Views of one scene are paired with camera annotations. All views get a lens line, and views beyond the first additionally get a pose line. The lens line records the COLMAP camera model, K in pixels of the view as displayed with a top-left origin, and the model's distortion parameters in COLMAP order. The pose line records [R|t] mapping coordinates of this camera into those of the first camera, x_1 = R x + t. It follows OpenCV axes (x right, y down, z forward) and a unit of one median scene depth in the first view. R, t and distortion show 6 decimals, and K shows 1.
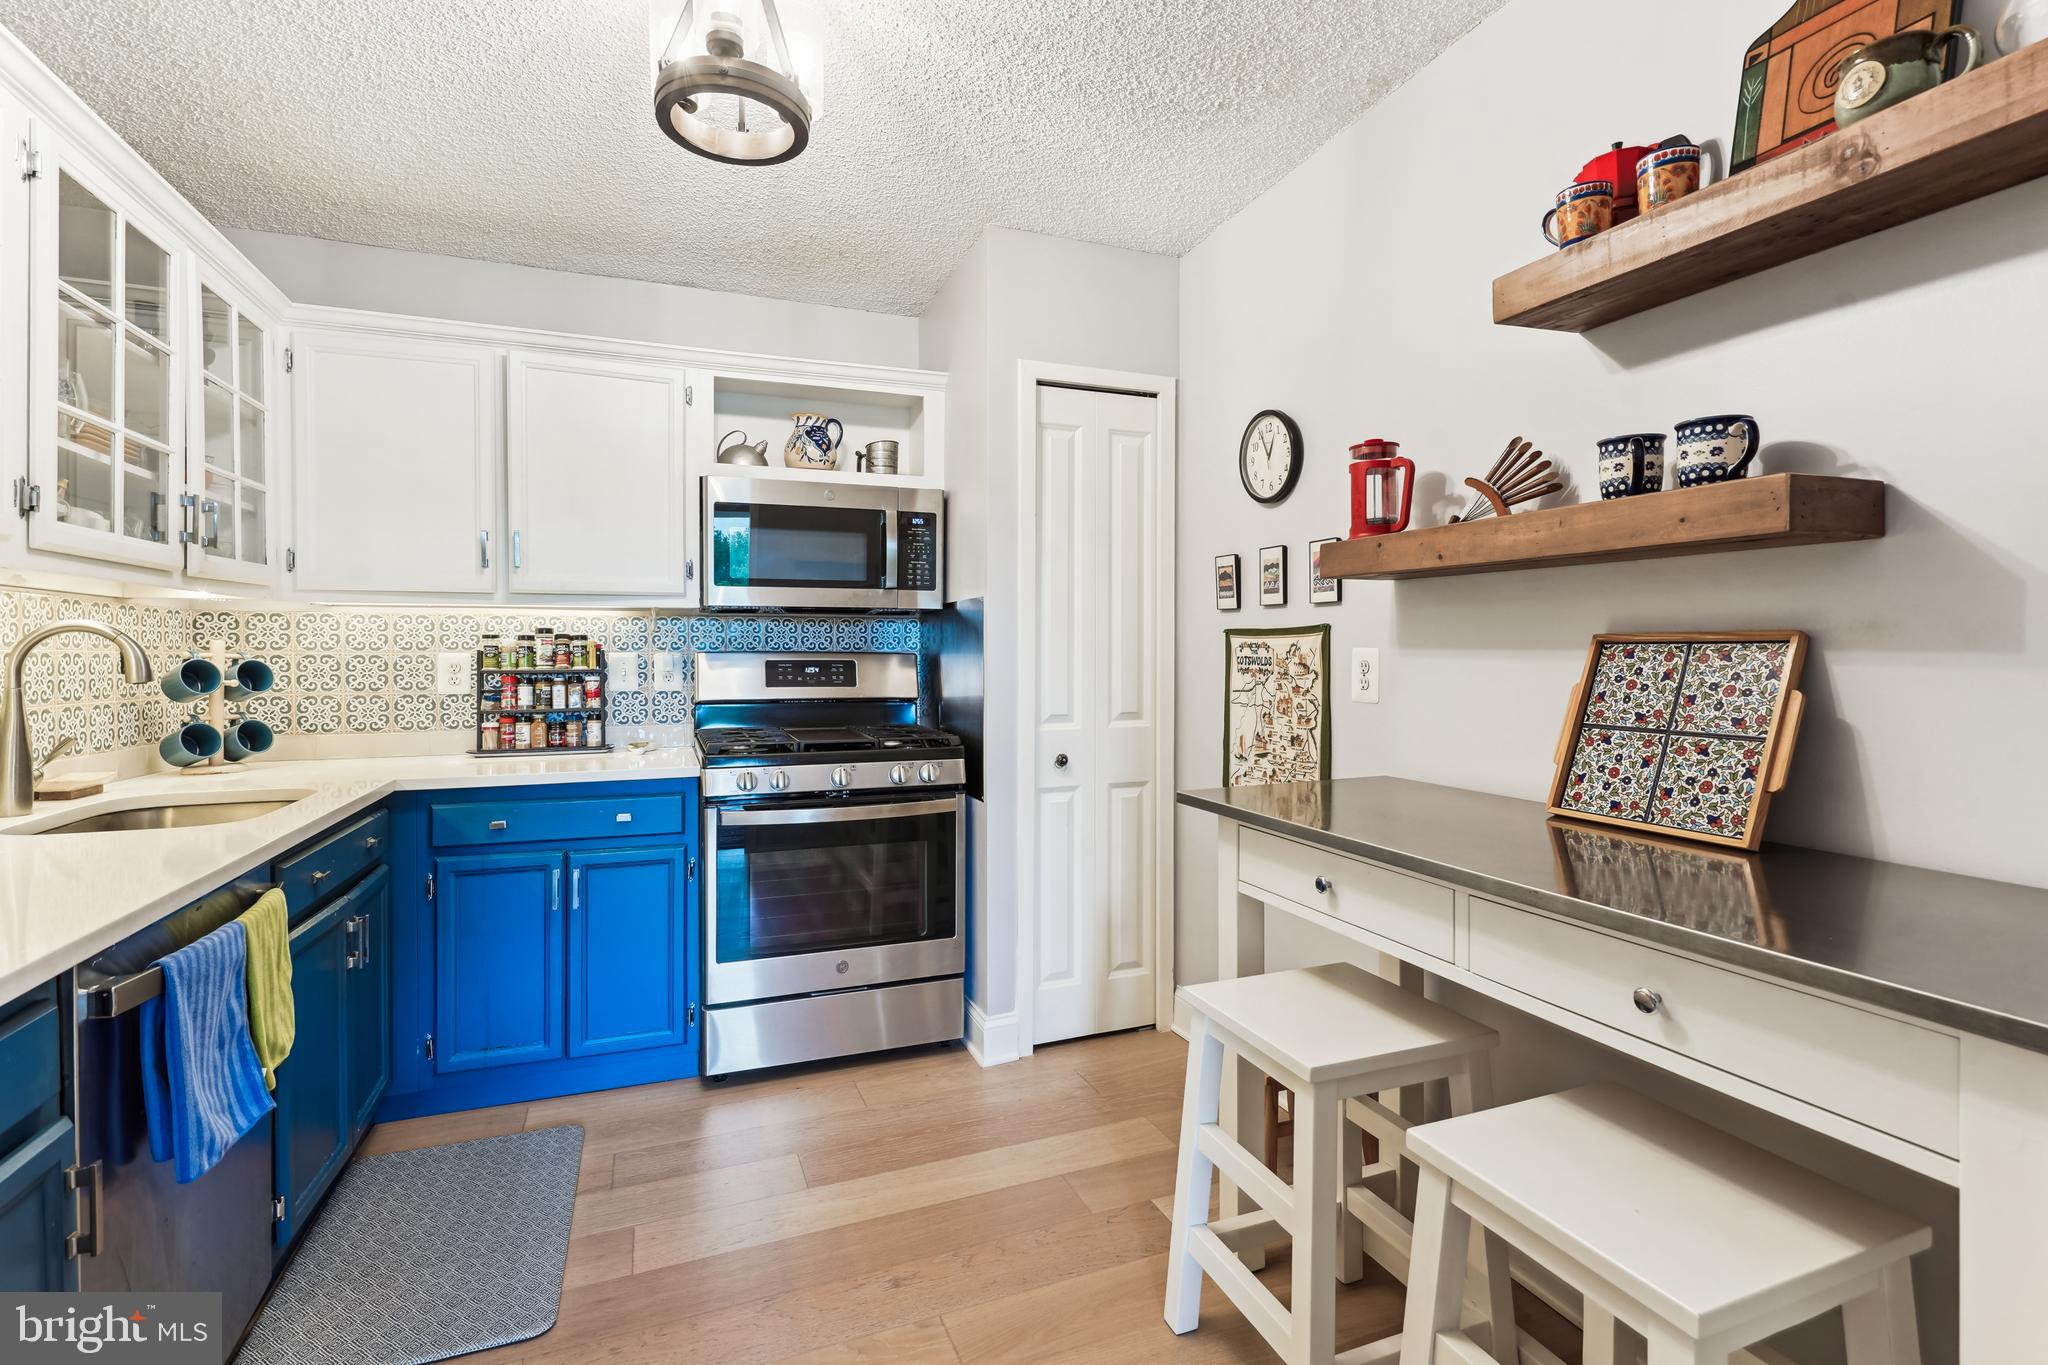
lens RADIAL K [[966.9, 0, 1016.6], [0, 966.9, 665.9], [0, 0, 1]] dist [-0.021700, 0.006732]
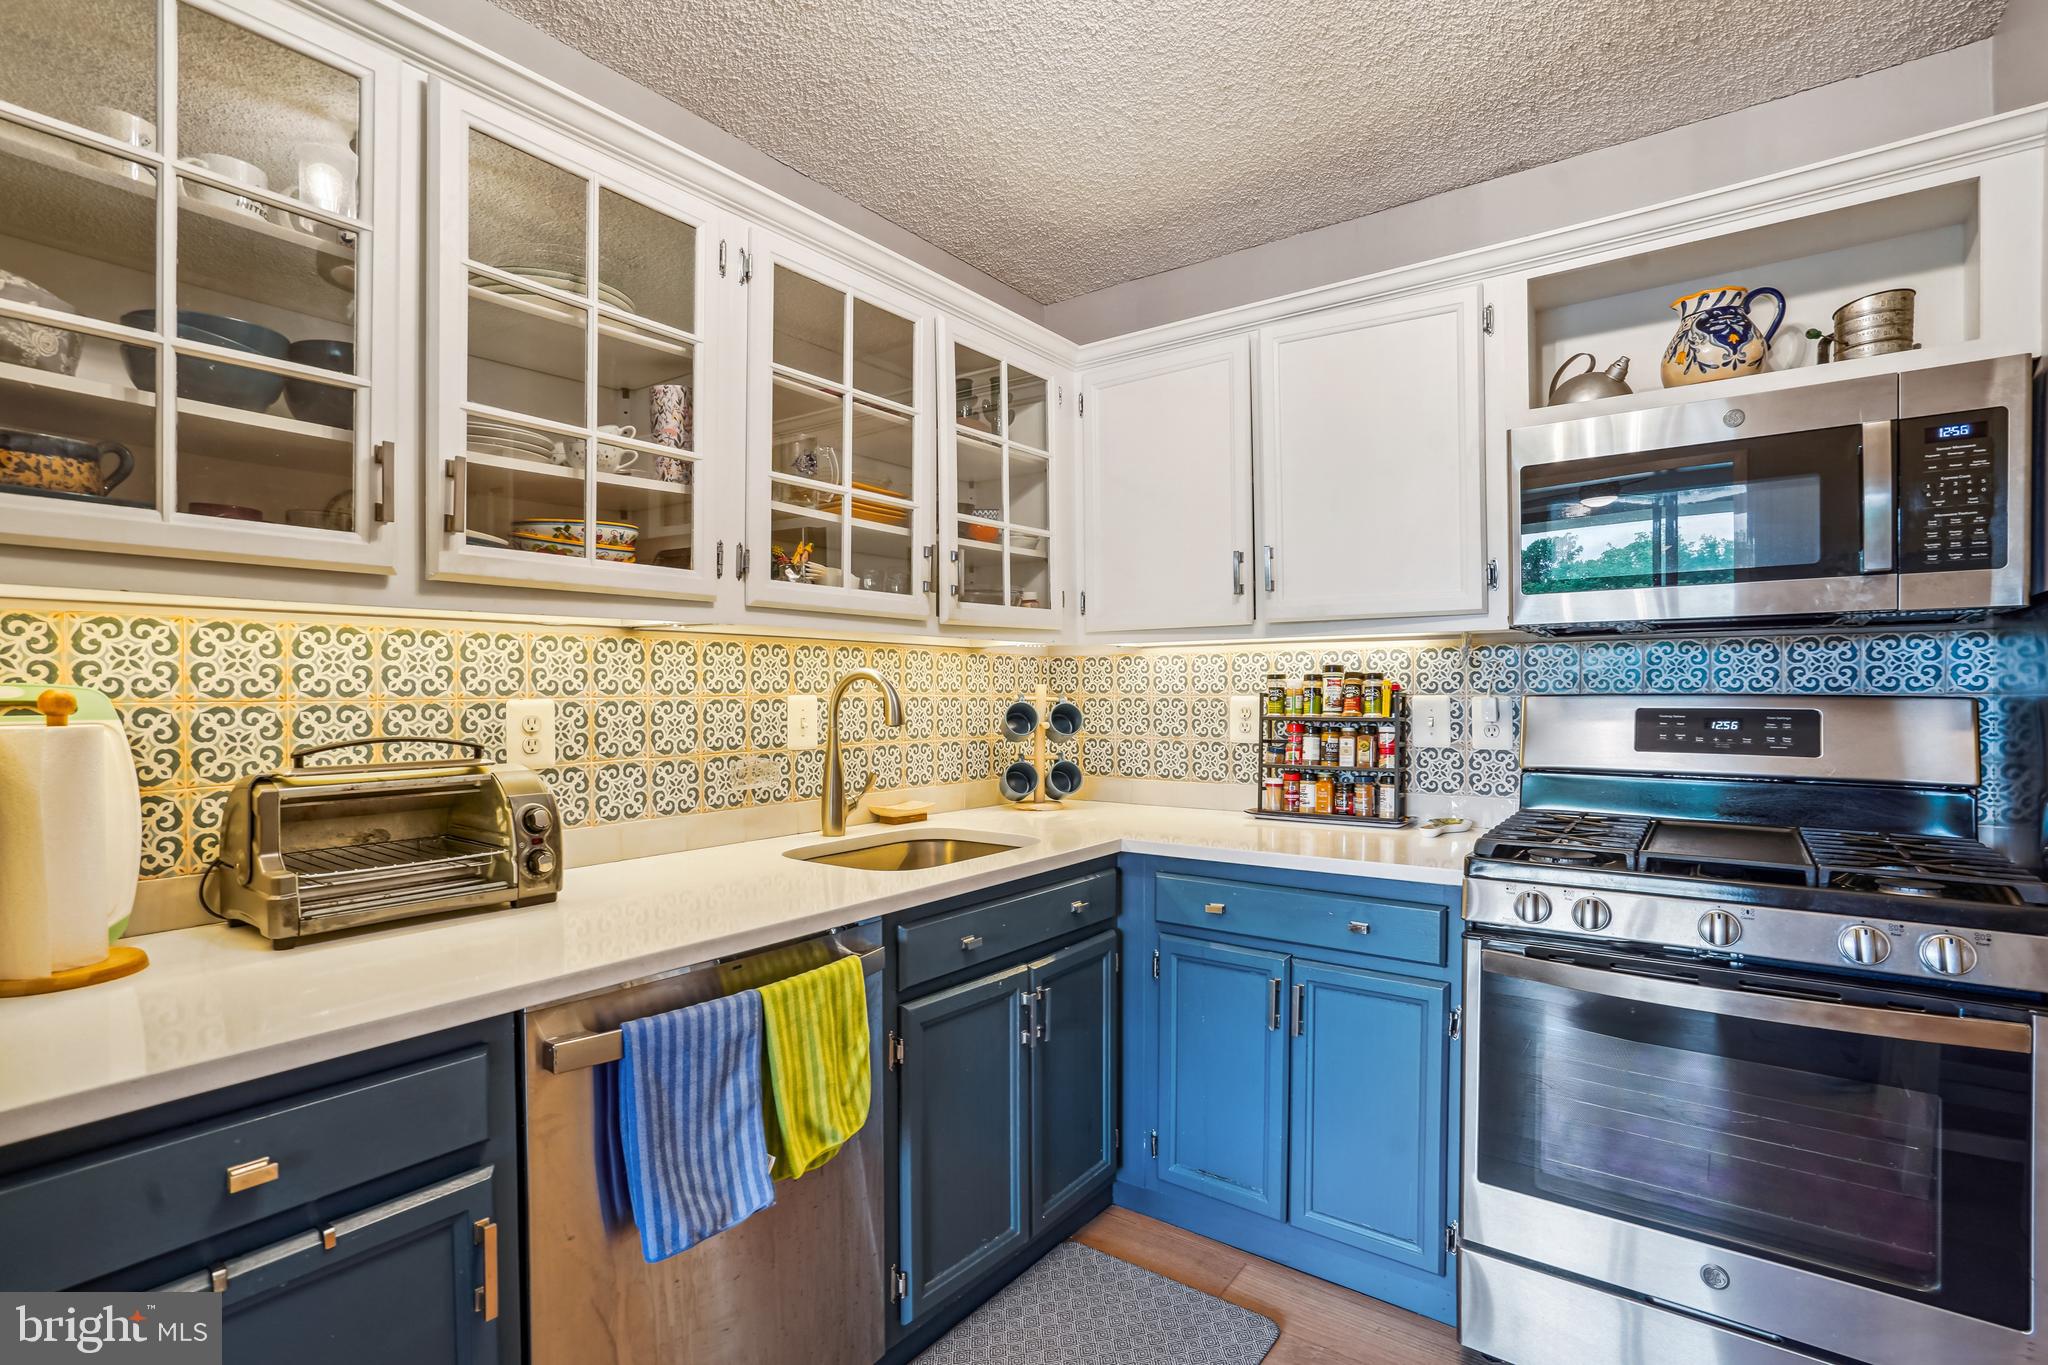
lens RADIAL K [[966.9, 0, 1041.1], [0, 966.9, 692.4], [0, 0, 1]] dist [-0.021700, 0.006732]
pose [[0.540791, -0.001435, -0.841156, 0.057889], [-0.008893, 0.999933, -0.007423, -0.008605], [0.841110, 0.011495, 0.540742, 0.358384]]
